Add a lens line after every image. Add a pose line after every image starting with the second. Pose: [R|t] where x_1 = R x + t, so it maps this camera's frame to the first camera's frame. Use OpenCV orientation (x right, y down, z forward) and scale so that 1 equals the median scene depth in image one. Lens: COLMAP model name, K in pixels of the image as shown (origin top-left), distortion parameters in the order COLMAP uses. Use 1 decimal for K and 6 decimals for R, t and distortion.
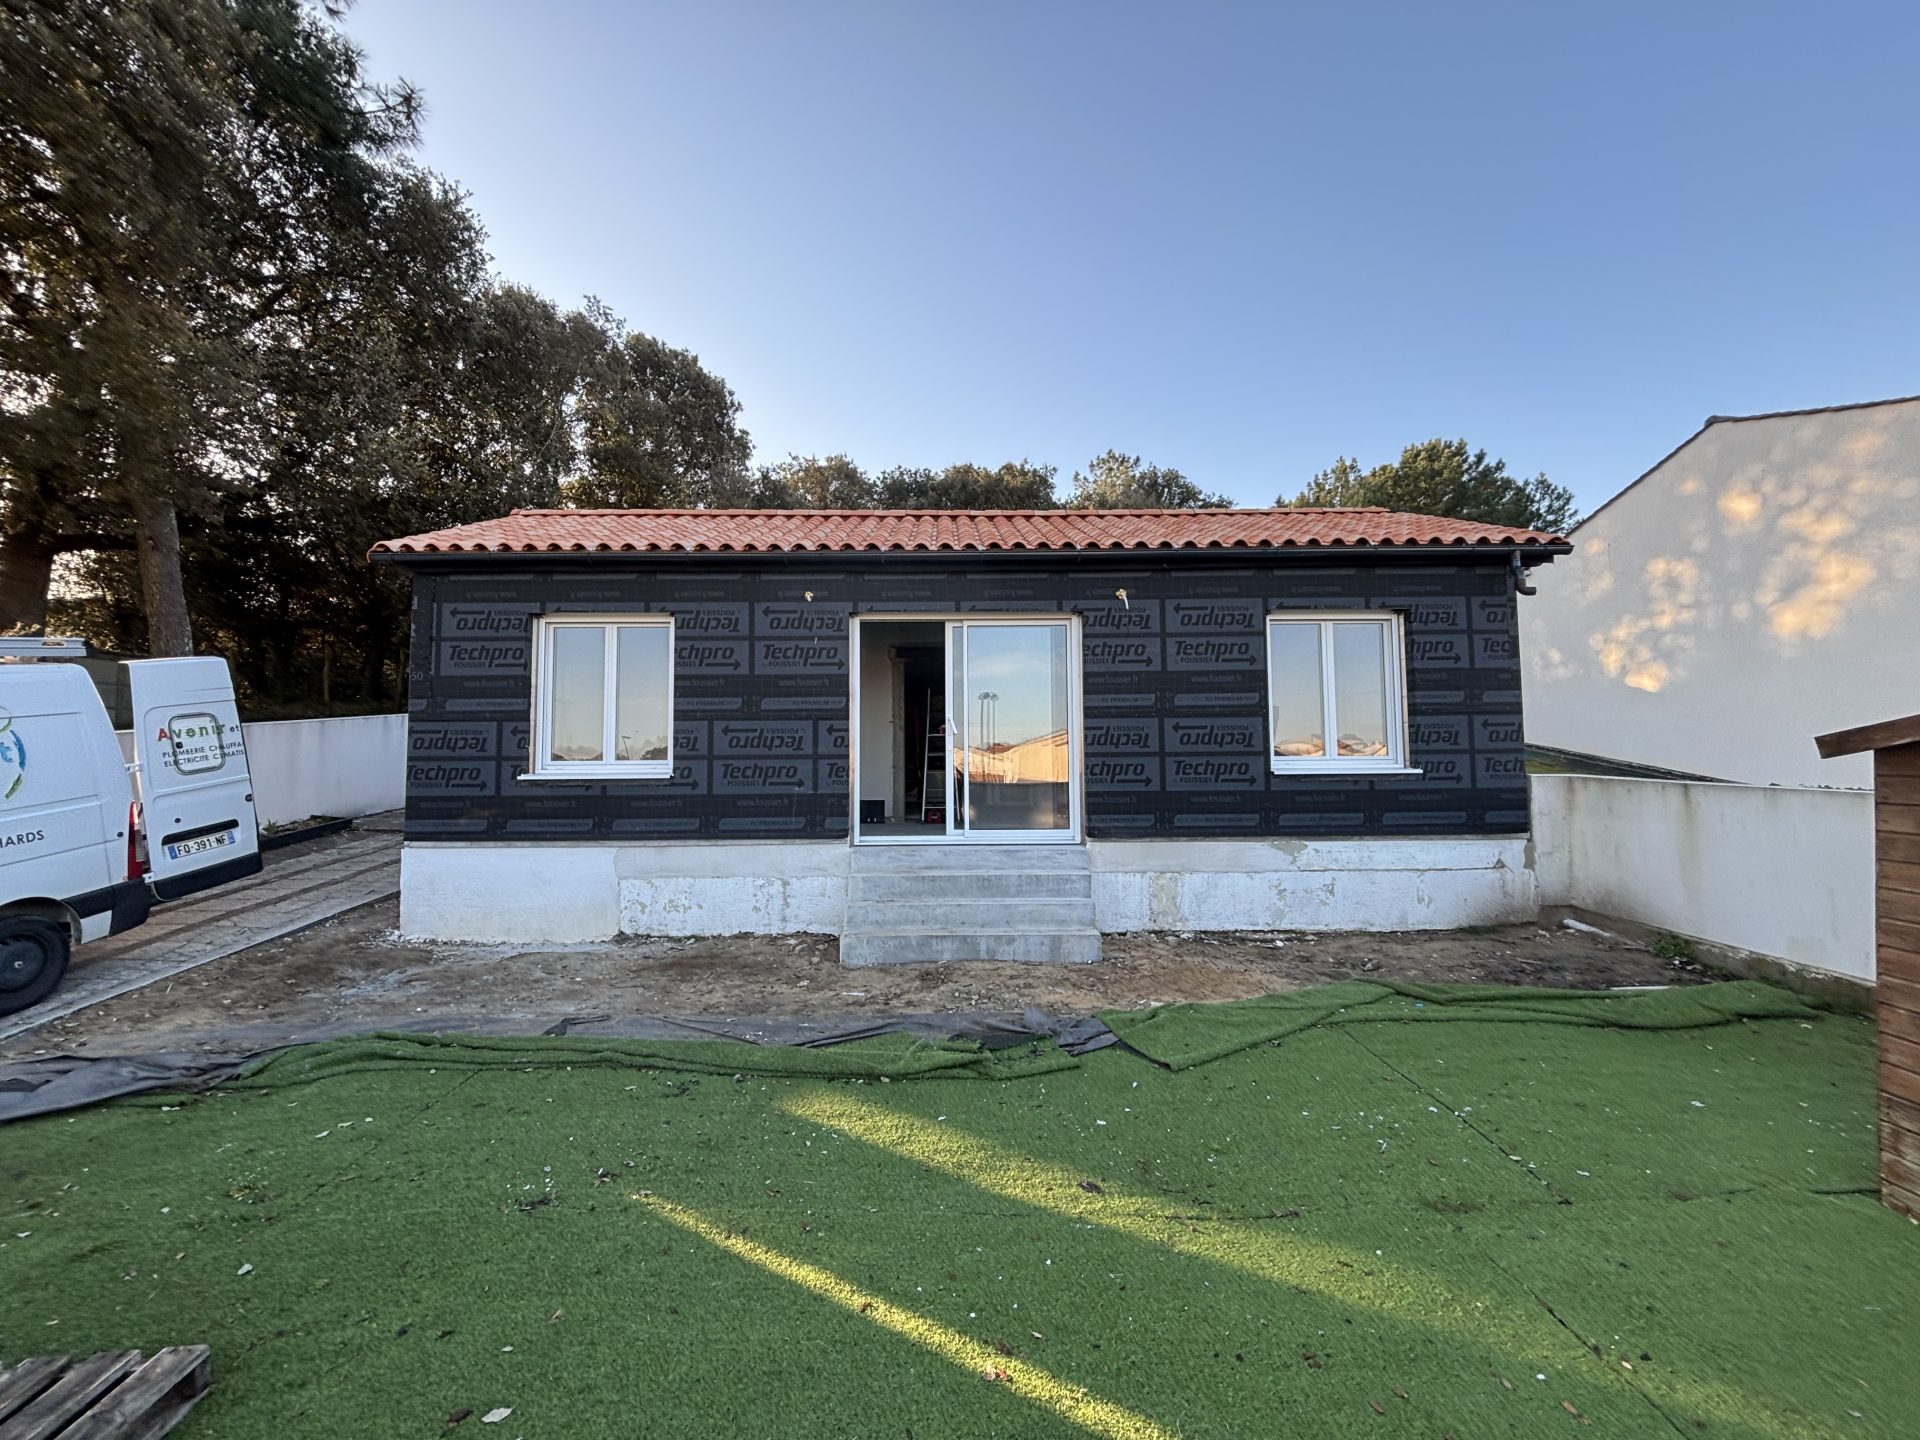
lens RADIAL K [[765.7, 0, 954.9], [0, 765.7, 721.6], [0, 0, 1]] dist [0.008083, -0.000361]
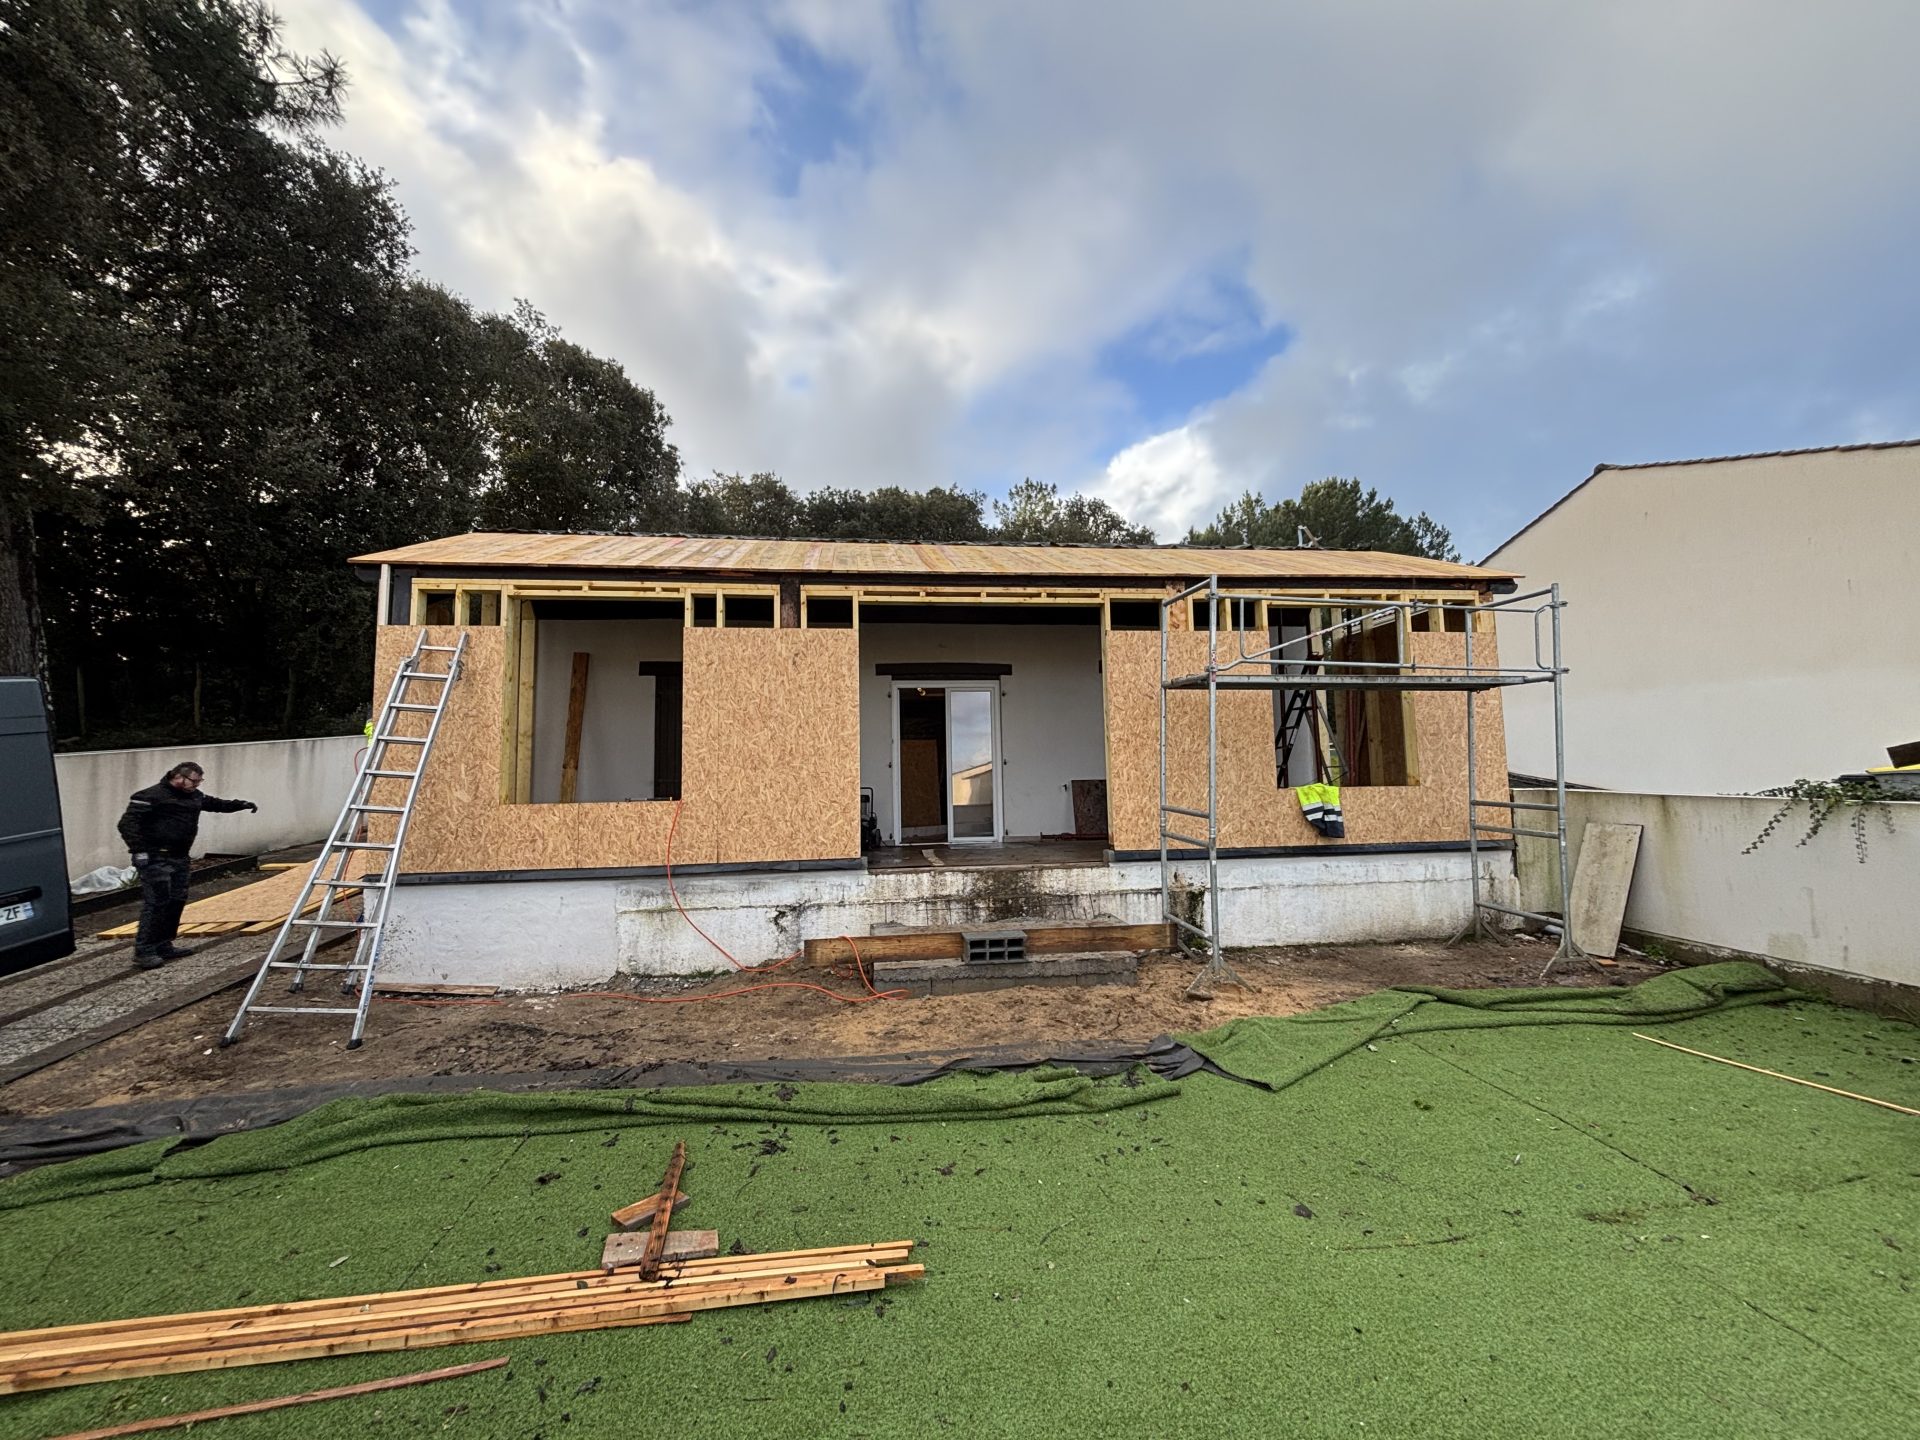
lens RADIAL K [[765.7, 0, 954.7], [0, 765.7, 731.2], [0, 0, 1]] dist [0.008083, -0.000361]
pose [[0.993515, -0.006094, 0.113535, -0.072694], [0.008132, 0.999814, -0.017492, 0.000339], [-0.113407, 0.018302, 0.993380, 0.013376]]
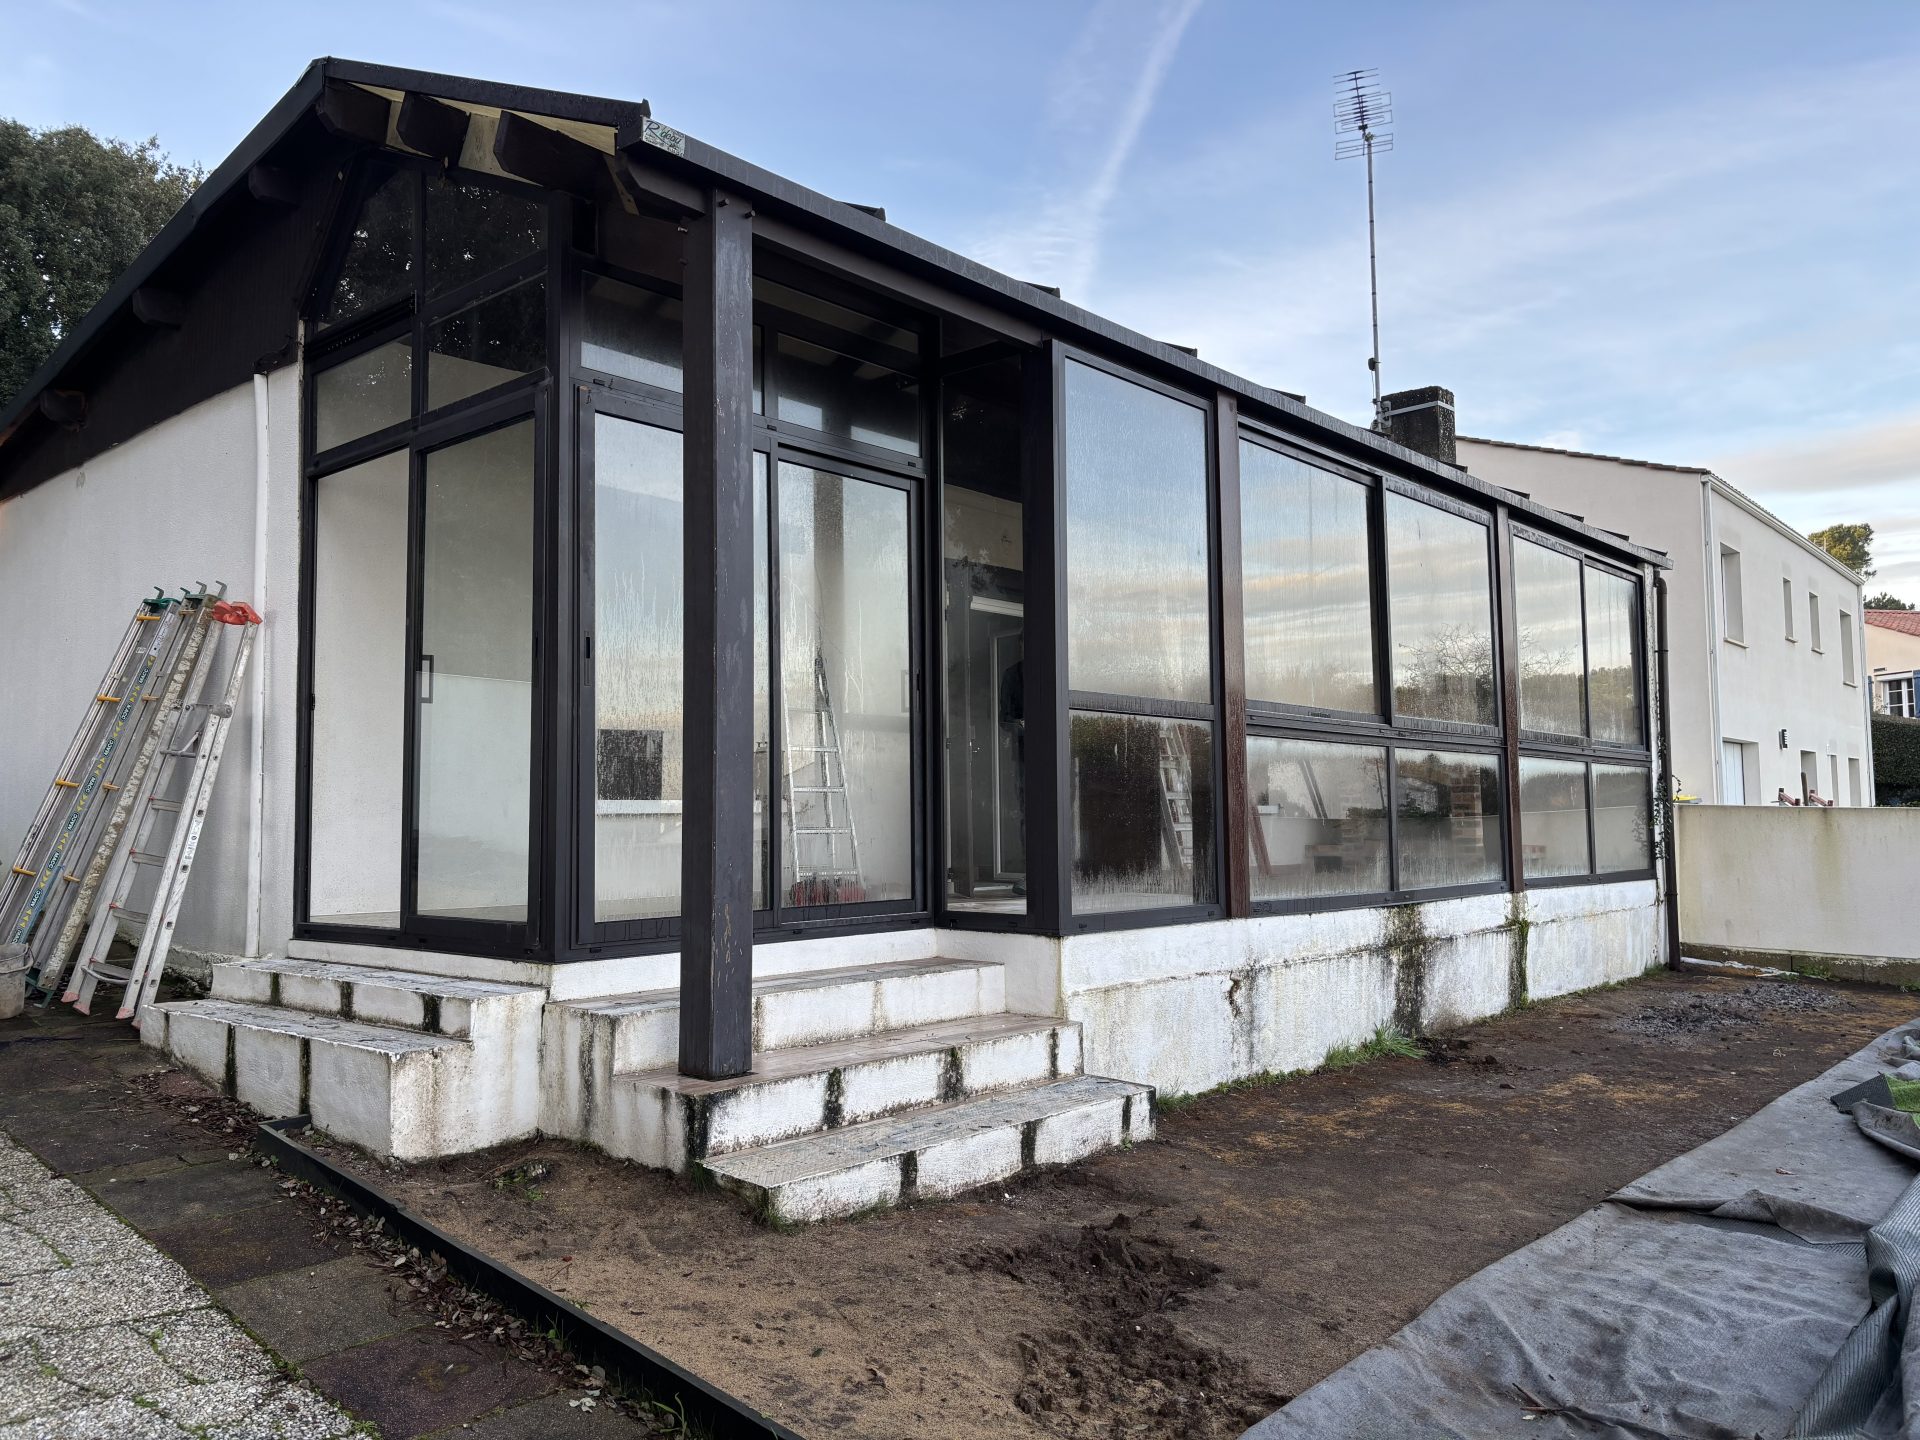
lens RADIAL K [[1450.6, 0, 960.3], [0, 1450.6, 712.8], [0, 0, 1]] dist [0.024587, 0.003941]
pose [[0.669947, 0.055332, 0.740344, -0.600051], [-0.040223, 0.998459, -0.038224, 0.031912], [-0.741318, -0.004171, 0.671141, 0.229519]]
